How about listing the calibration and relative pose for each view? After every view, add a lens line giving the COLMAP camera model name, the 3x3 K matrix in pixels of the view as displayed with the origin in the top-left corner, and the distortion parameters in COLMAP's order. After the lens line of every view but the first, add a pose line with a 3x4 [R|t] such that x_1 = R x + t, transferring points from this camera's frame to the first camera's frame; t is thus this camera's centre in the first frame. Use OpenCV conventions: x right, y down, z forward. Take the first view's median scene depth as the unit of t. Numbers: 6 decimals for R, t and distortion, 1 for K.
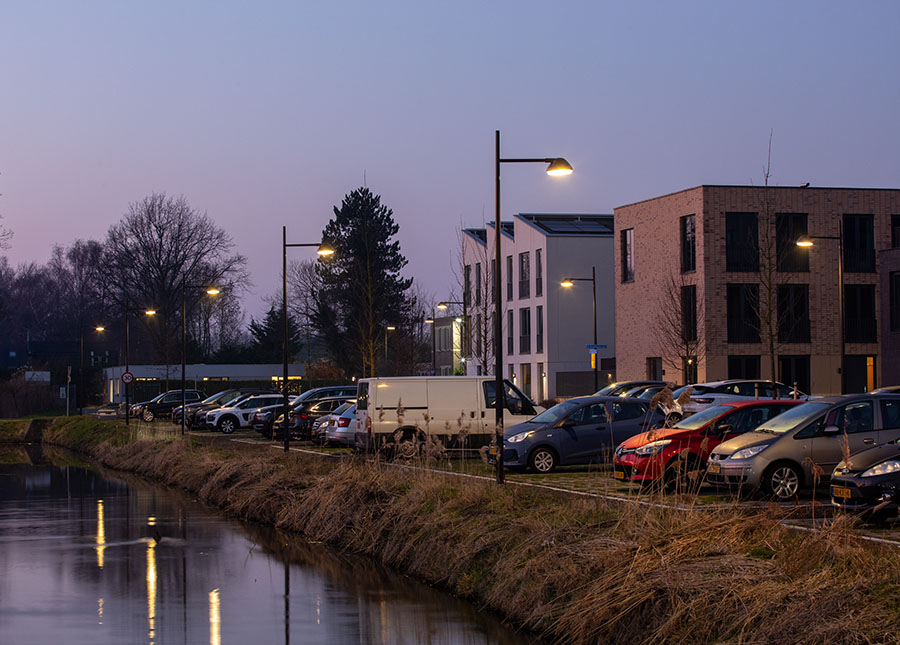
lens RADIAL K [[2196.2, 0, 448.1], [0, 2196.2, 324.5], [0, 0, 1]] dist [0.034426, 0.000000]
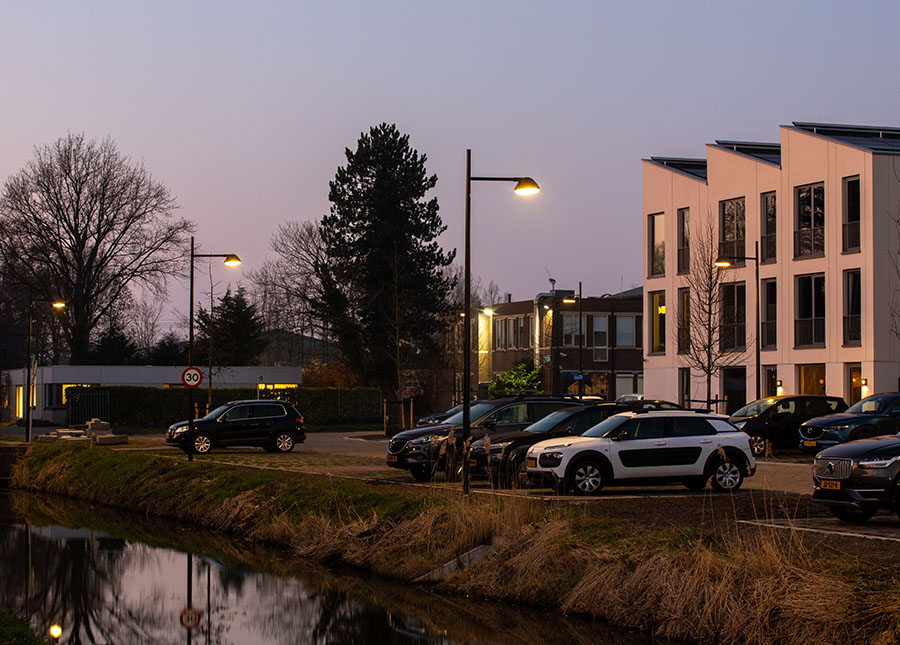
lens RADIAL K [[2196.2, 0, 455.4], [0, 2196.2, 318.5], [0, 0, 1]] dist [0.034426, 0.000000]
pose [[0.994413, 0.016012, 0.104337, -0.090735], [-0.014890, 0.999823, -0.011522, 0.009691], [-0.104503, 0.009904, 0.994475, 0.283972]]
